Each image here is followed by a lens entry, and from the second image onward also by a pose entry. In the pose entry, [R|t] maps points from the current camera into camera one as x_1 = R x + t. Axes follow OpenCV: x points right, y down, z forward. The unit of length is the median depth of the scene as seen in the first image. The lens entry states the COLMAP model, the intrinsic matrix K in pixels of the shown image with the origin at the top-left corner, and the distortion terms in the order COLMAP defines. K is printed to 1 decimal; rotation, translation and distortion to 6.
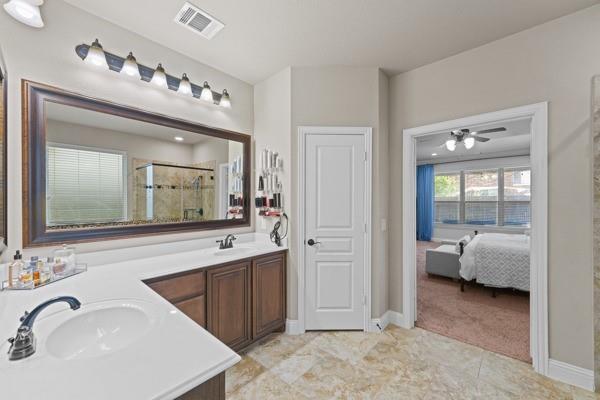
lens RADIAL K [[234.6, 0, 298.5], [0, 234.6, 201.7], [0, 0, 1]] dist [0.000732, 0.000055]
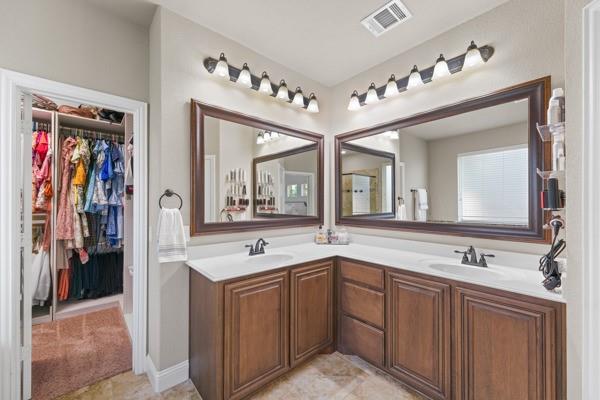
lens RADIAL K [[234.6, 0, 298.5], [0, 234.6, 201.7], [0, 0, 1]] dist [0.000732, 0.000055]
pose [[-0.123409, 0.009253, -0.992313, 0.630057], [0.020144, 0.999774, 0.006817, -0.008421], [0.992151, -0.019148, -0.123568, 0.762329]]
